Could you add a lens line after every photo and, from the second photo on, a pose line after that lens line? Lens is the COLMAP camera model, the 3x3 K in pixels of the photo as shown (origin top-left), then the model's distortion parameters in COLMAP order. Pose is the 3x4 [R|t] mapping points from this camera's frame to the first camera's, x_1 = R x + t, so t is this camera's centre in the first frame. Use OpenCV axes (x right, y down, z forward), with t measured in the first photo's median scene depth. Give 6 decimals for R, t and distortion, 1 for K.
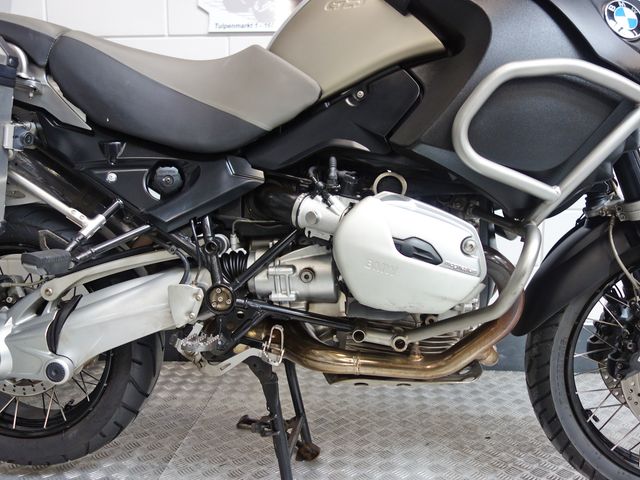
lens RADIAL K [[568.6, 0, 320.0], [0, 568.6, 240.0], [0, 0, 1]] dist [0.003037, -0.000574]
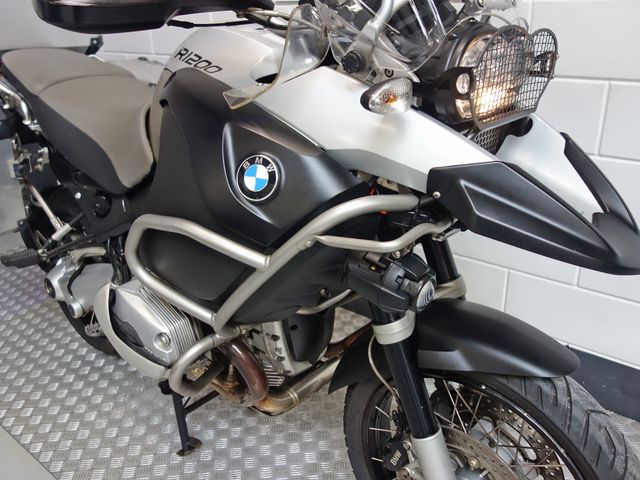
lens RADIAL K [[568.6, 0, 320.0], [0, 568.6, 240.0], [0, 0, 1]] dist [0.003037, -0.000574]
pose [[0.808695, 0.206947, -0.550622, 0.940473], [-0.039279, 0.952979, 0.300481, -0.465135], [0.586915, -0.221370, 0.778798, 0.234869]]
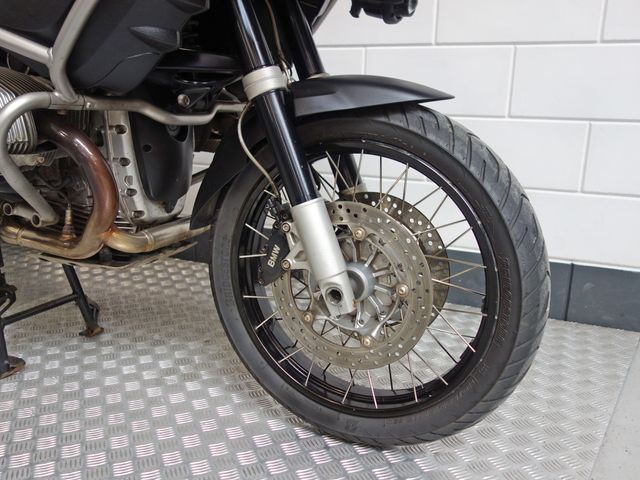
lens RADIAL K [[568.6, 0, 320.0], [0, 568.6, 240.0], [0, 0, 1]] dist [0.003037, -0.000574]
pose [[0.942134, 0.097582, -0.320720, 0.926984], [-0.056090, 0.989096, 0.136175, 0.048225], [0.330511, -0.110306, 0.937334, 0.202481]]
